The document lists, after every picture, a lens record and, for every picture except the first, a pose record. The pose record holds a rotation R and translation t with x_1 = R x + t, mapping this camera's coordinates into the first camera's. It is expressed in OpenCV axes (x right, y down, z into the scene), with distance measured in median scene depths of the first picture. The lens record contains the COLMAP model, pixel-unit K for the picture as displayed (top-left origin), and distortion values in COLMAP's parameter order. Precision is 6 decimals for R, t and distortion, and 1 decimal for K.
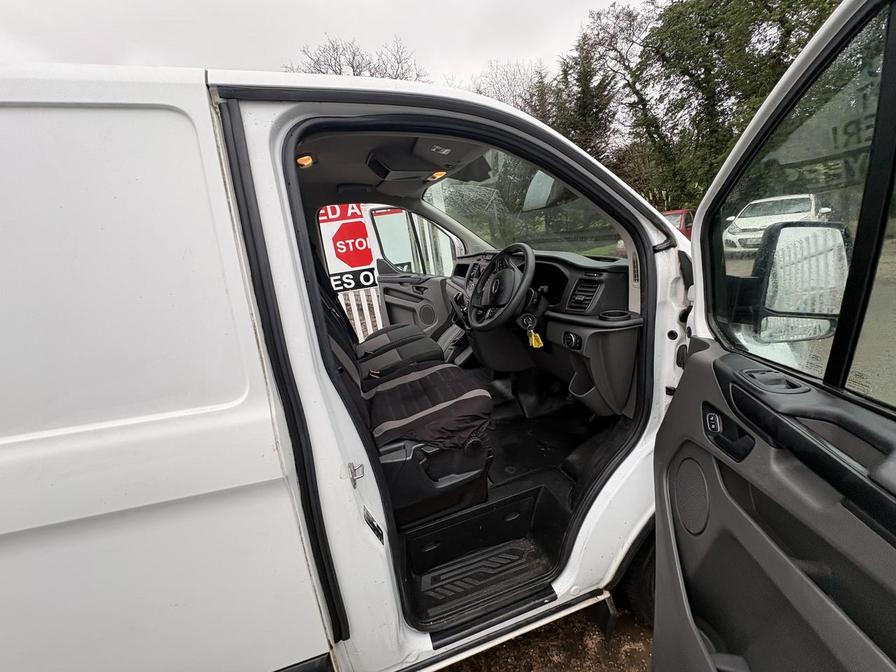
lens RADIAL K [[355.8, 0, 448.0], [0, 355.8, 336.0], [0, 0, 1]] dist [-0.001018, -0.000066]
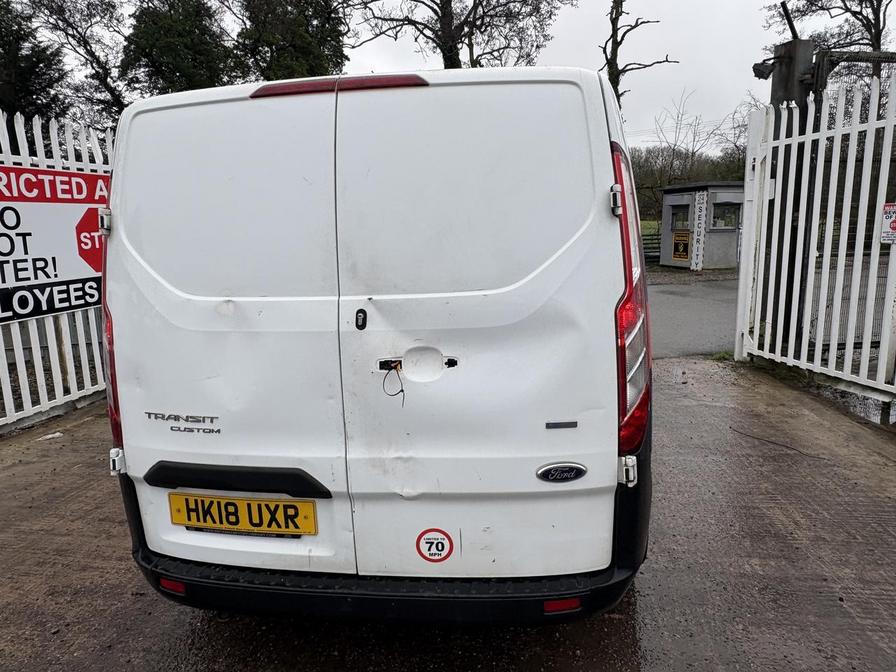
lens RADIAL K [[580.8, 0, 448.0], [0, 580.8, 336.0], [0, 0, 1]] dist [-0.001639, 0.001181]
pose [[0.431317, -0.053353, 0.900621, -0.290233], [0.235474, 0.970307, -0.055289, 0.042549], [-0.870929, 0.235920, 0.431073, -0.008946]]
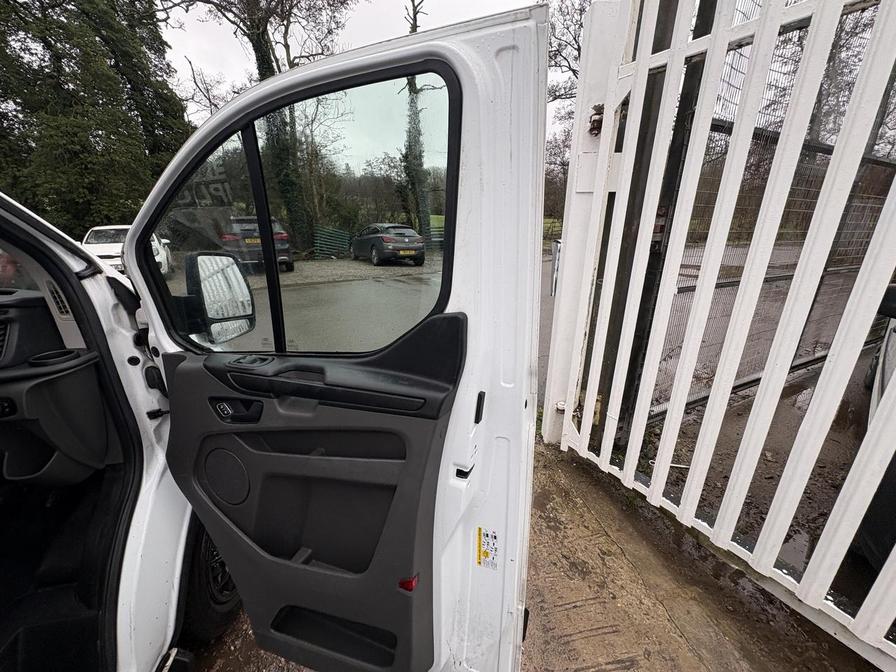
lens RADIAL K [[353.0, 0, 450.1], [0, 353.0, 337.3], [0, 0, 1]] dist [-0.000383, -0.000509]
pose [[0.110081, -0.201979, 0.973184, -0.014681], [0.266606, 0.949253, 0.166855, 0.000397], [-0.957499, 0.241089, 0.158343, -0.000608]]
